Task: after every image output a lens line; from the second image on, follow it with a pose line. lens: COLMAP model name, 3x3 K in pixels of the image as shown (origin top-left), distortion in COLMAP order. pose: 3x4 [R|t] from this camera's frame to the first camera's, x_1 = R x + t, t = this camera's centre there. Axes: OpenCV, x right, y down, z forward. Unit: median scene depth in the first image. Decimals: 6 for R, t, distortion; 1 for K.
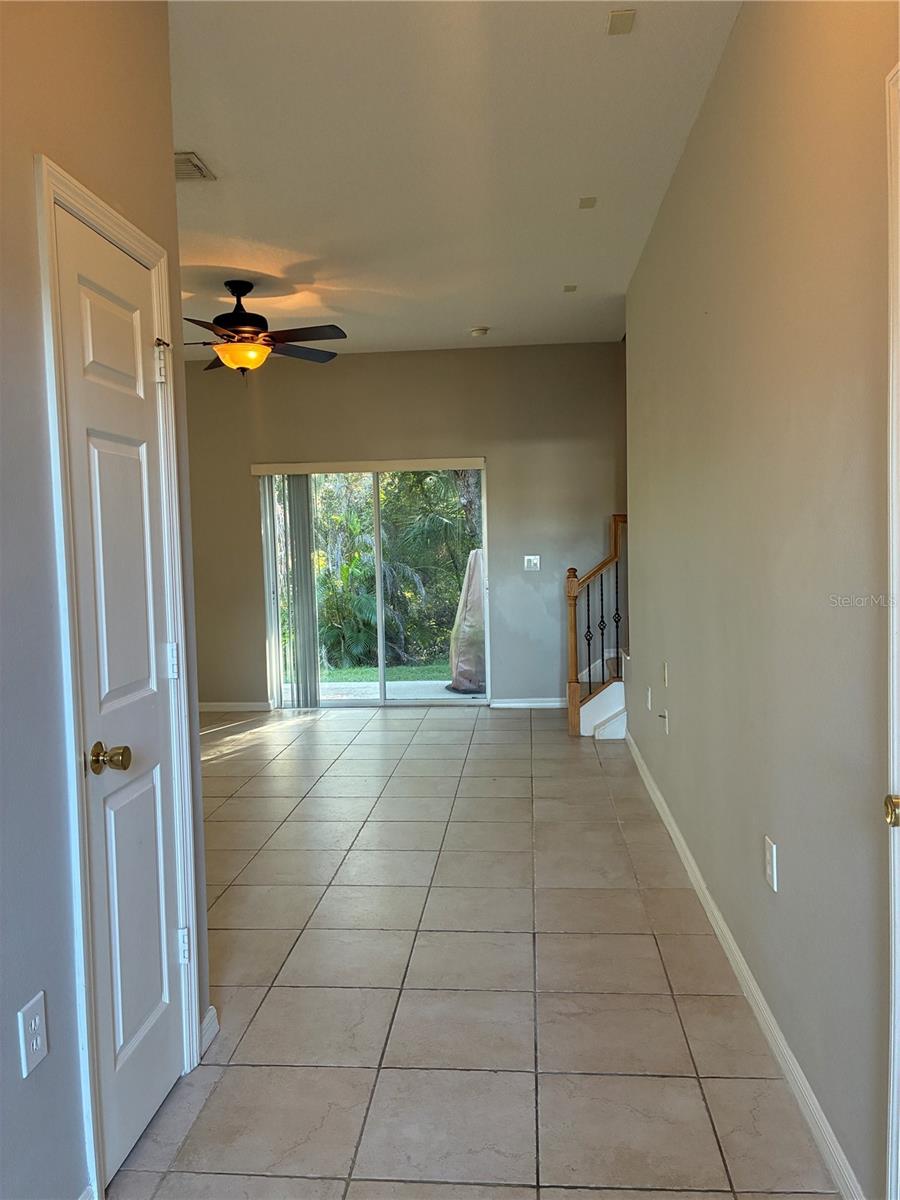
lens RADIAL K [[909.2, 0, 444.1], [0, 909.2, 609.3], [0, 0, 1]] dist [0.033816, -0.022573]
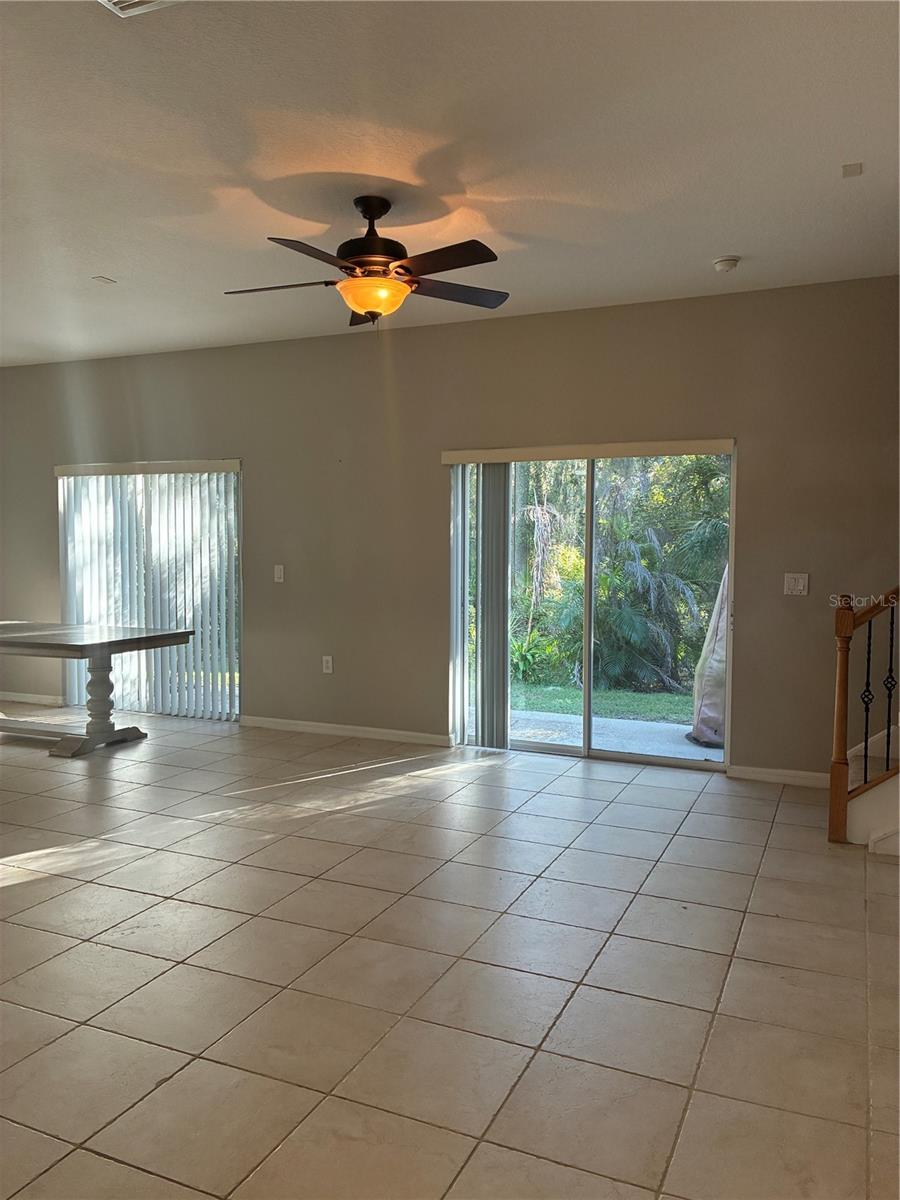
lens RADIAL K [[909.2, 0, 447.1], [0, 909.2, 597.4], [0, 0, 1]] dist [0.033816, -0.022573]
pose [[0.944522, 0.052475, -0.324229, 0.069103], [-0.058737, 0.998228, -0.009551, -0.016846], [0.323153, 0.028066, 0.945930, 0.218094]]
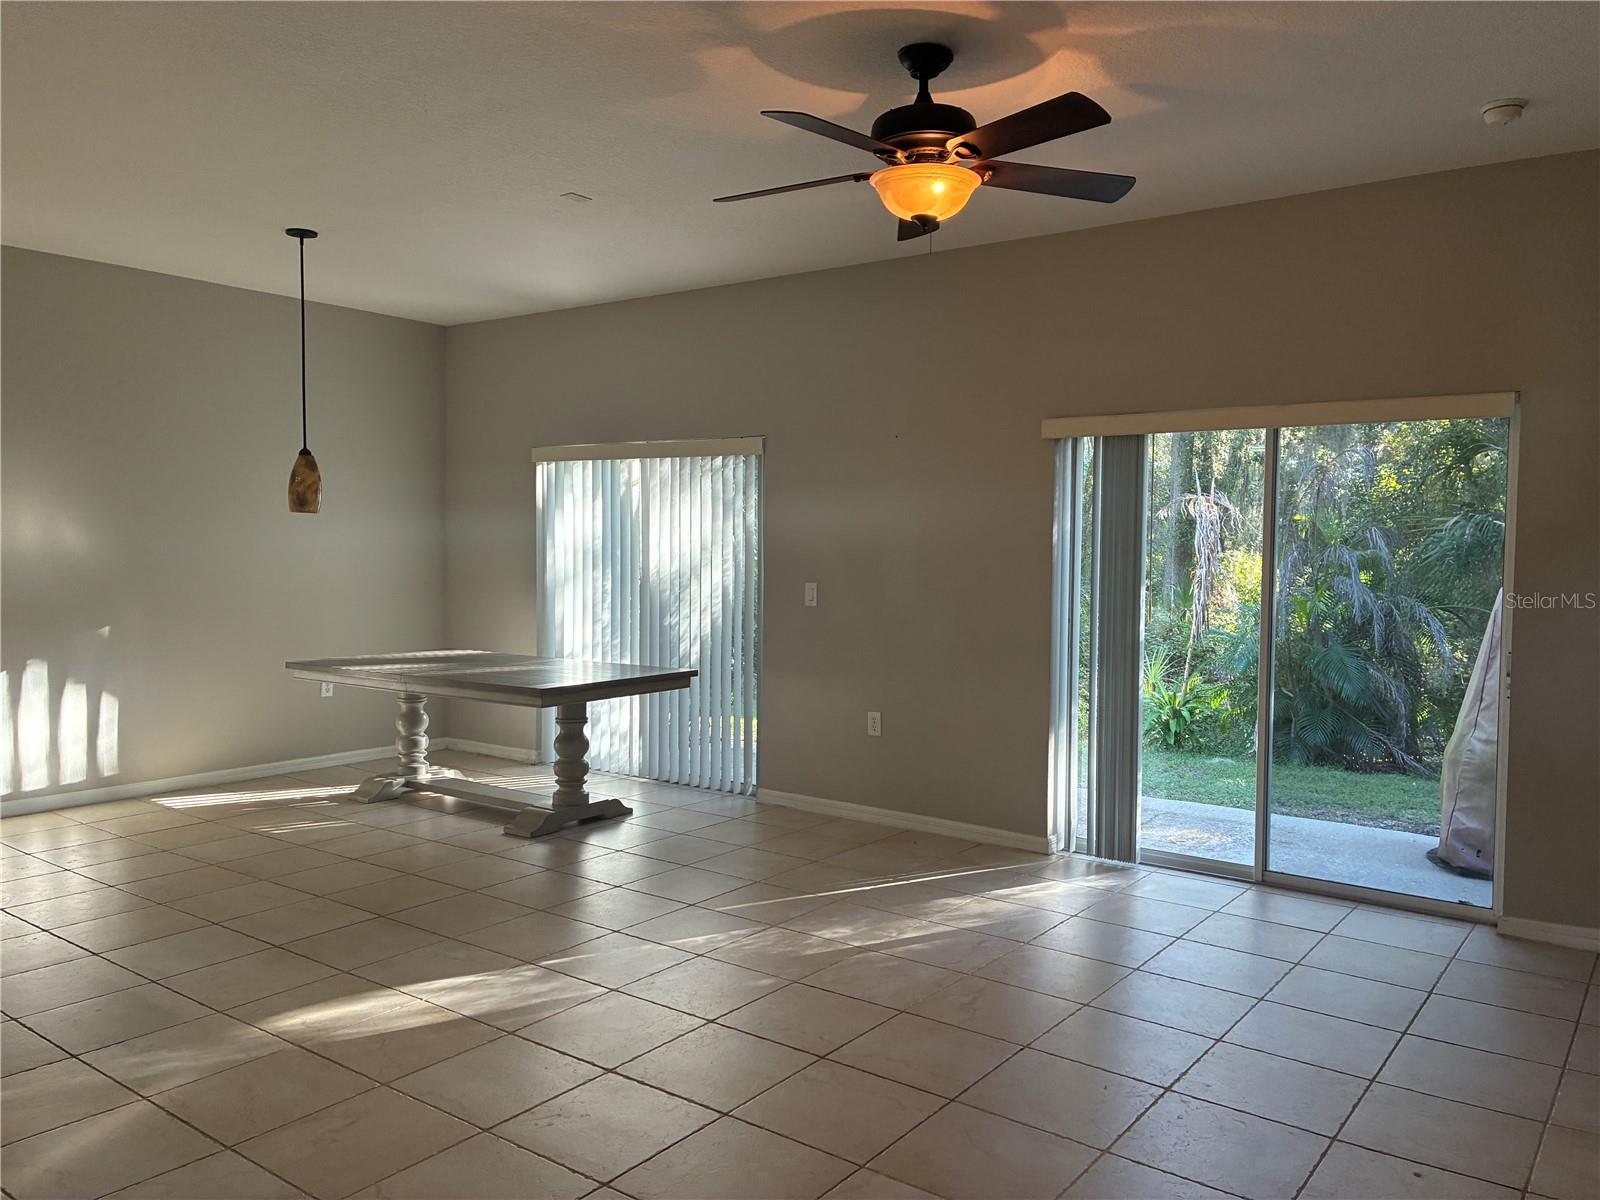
lens RADIAL K [[1212.2, 0, 814.7], [0, 1212.2, 596.8], [0, 0, 1]] dist [0.033816, -0.022573]
pose [[0.853778, 0.059952, -0.517174, 0.066042], [-0.076785, 0.996985, -0.011188, -0.028236], [0.514944, 0.049263, 0.855807, 0.281223]]
